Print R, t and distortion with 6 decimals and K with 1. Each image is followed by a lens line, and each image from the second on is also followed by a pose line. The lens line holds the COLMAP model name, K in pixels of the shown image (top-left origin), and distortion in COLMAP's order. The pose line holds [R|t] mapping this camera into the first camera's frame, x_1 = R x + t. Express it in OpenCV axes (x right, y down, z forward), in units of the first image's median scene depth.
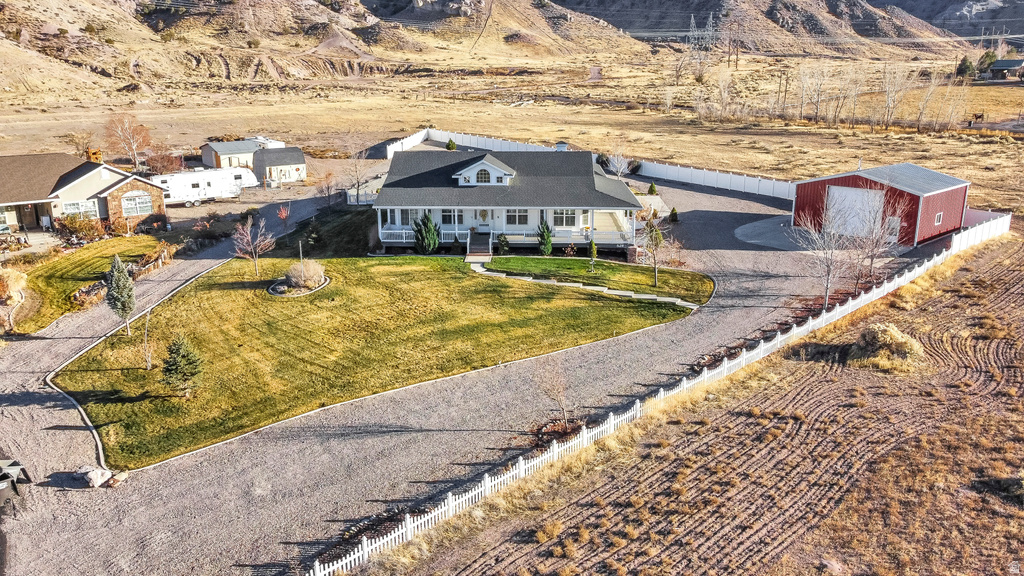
lens RADIAL K [[778.3, 0, 511.8], [0, 778.3, 285.2], [0, 0, 1]] dist [0.003380, -0.003294]
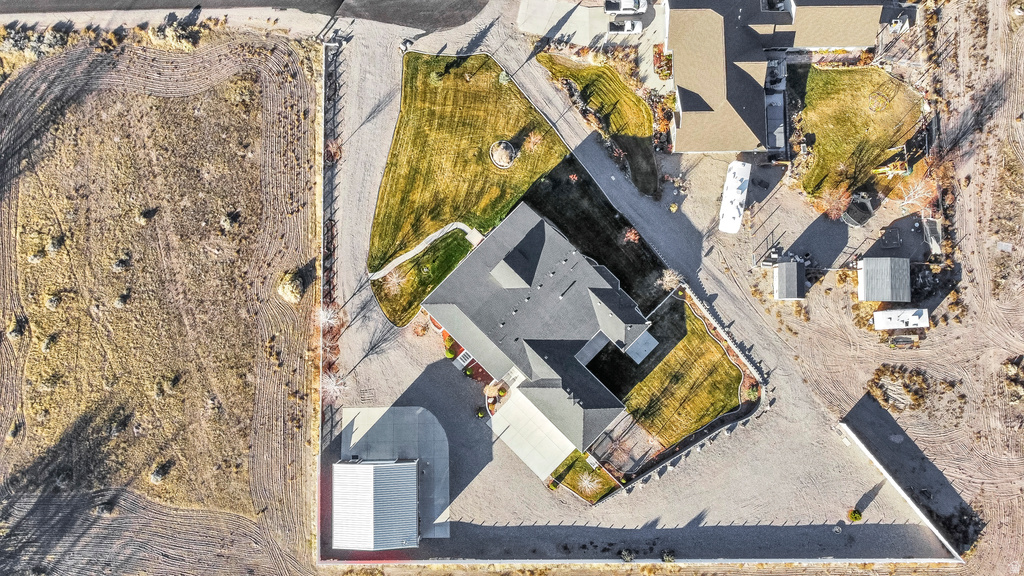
lens RADIAL K [[778.3, 0, 511.8], [0, 778.3, 285.2], [0, 0, 1]] dist [0.003380, -0.003294]
pose [[-0.674953, 0.735454, -0.059553, 0.084258], [-0.196886, -0.101727, 0.975135, -1.676742], [0.711108, 0.669895, 0.213461, 0.621455]]
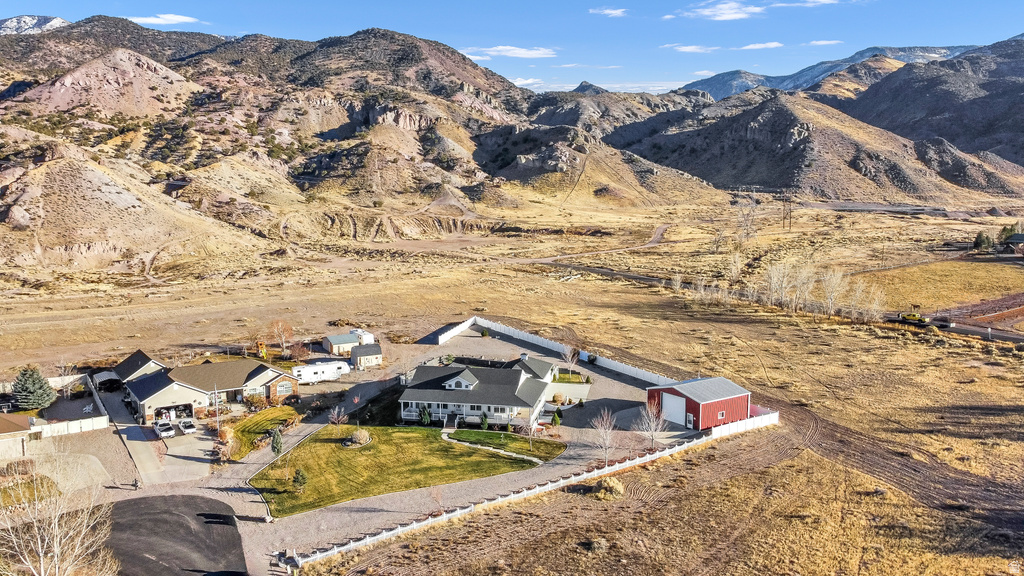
lens RADIAL K [[778.3, 0, 511.8], [0, 778.3, 285.2], [0, 0, 1]] dist [0.003380, -0.003294]
pose [[0.988684, 0.018815, -0.148830, 0.339730], [-0.040972, 0.988251, -0.147246, -0.096584], [0.144311, 0.151678, 0.977839, -0.803990]]
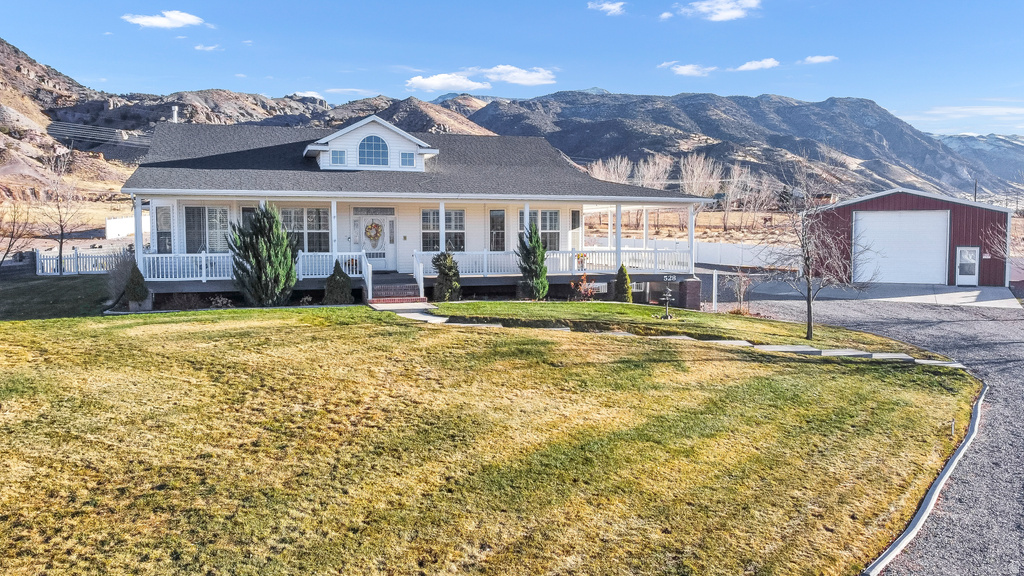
lens RADIAL K [[778.3, 0, 511.8], [0, 778.3, 285.2], [0, 0, 1]] dist [0.003380, -0.003294]
pose [[0.938086, -0.020137, 0.345817, -0.113380], [0.086647, 0.980215, -0.177965, 0.029839], [-0.335391, 0.196911, 0.921270, 0.502666]]
